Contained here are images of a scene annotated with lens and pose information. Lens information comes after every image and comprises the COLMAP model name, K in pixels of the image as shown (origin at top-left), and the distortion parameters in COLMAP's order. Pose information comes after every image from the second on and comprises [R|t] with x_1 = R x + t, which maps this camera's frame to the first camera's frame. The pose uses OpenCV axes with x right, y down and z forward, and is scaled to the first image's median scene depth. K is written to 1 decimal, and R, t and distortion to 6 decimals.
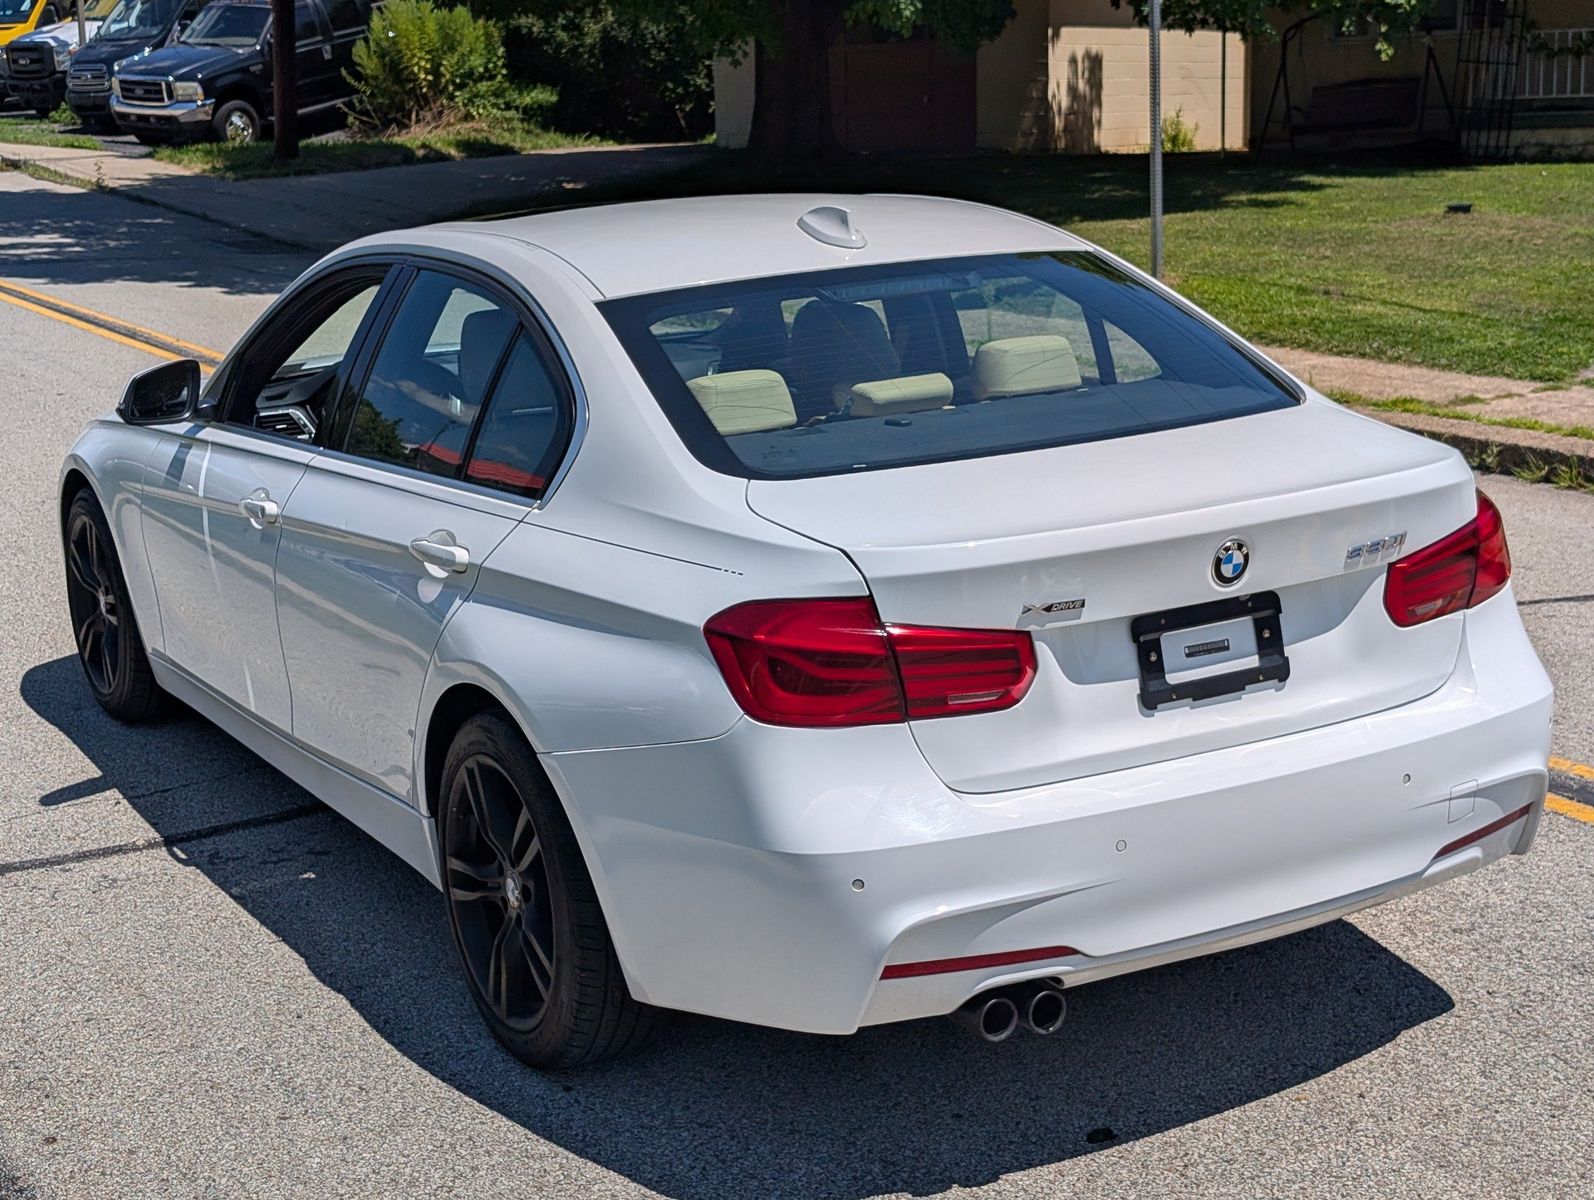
lens RADIAL K [[2474.7, 0, 759.3], [0, 2474.7, 601.7], [0, 0, 1]] dist [0.210813, -0.864361]
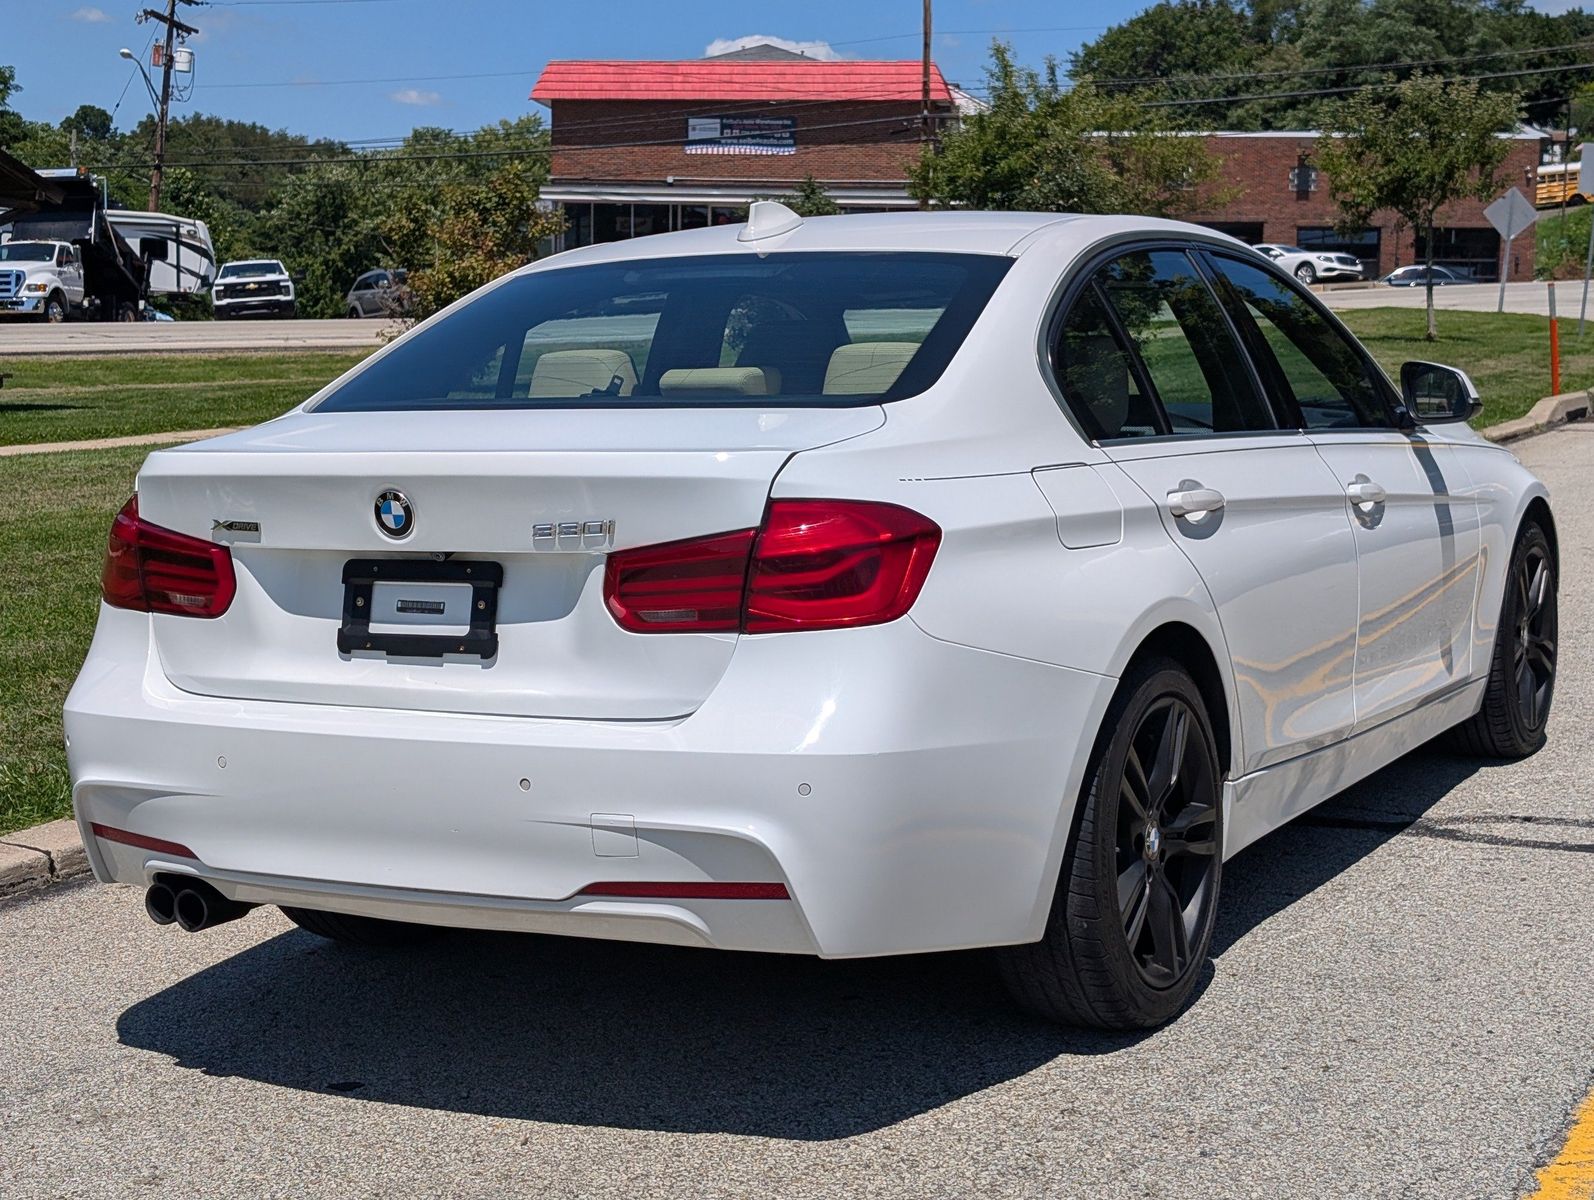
lens RADIAL K [[2475.4, 0, 777.3], [0, 2475.4, 589.7], [0, 0, 1]] dist [0.201555, -0.831842]
pose [[0.522523, 0.116685, -0.844603, 0.949792], [-0.185967, 0.982339, 0.020663, -0.029876], [0.832097, 0.146271, 0.534994, 0.530158]]
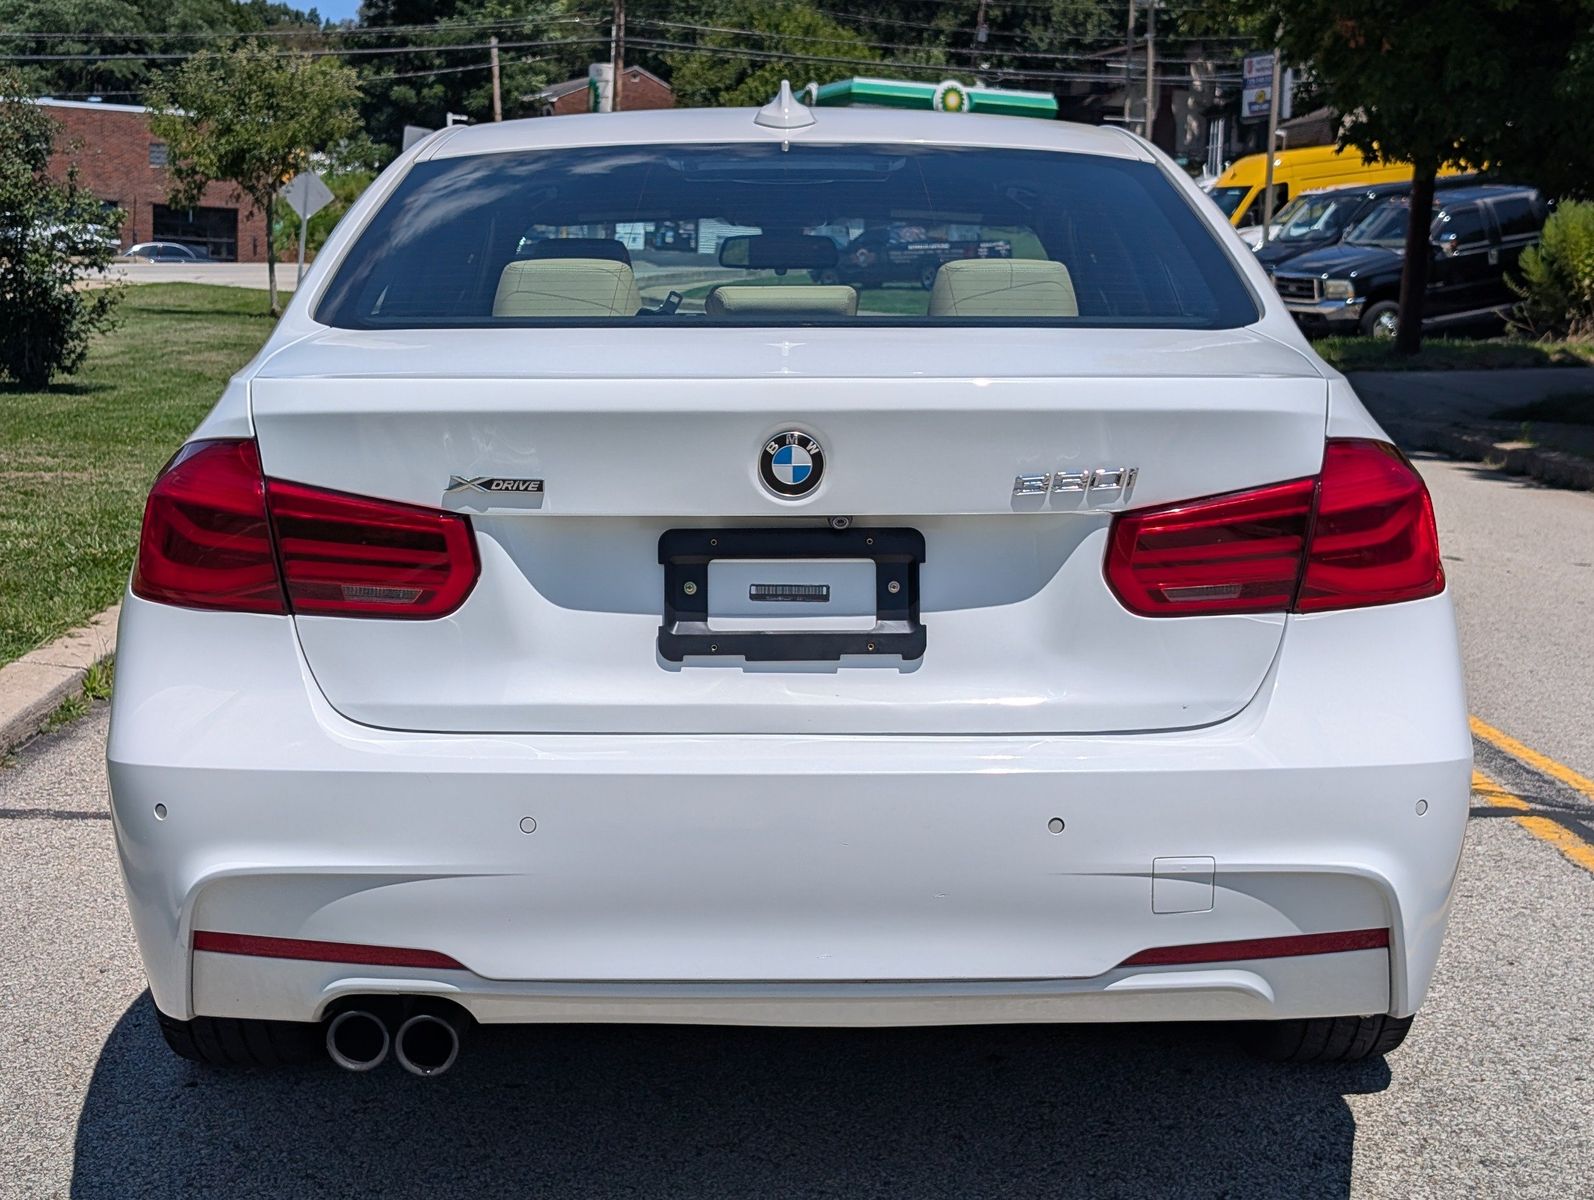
lens RADIAL K [[2475.4, 0, 777.3], [0, 2475.4, 589.7], [0, 0, 1]] dist [0.201555, -0.831842]
pose [[0.876687, 0.101634, -0.470202, 0.450036], [-0.147069, 0.987255, -0.060815, 0.054292], [0.458028, 0.122468, 0.880461, 0.338085]]
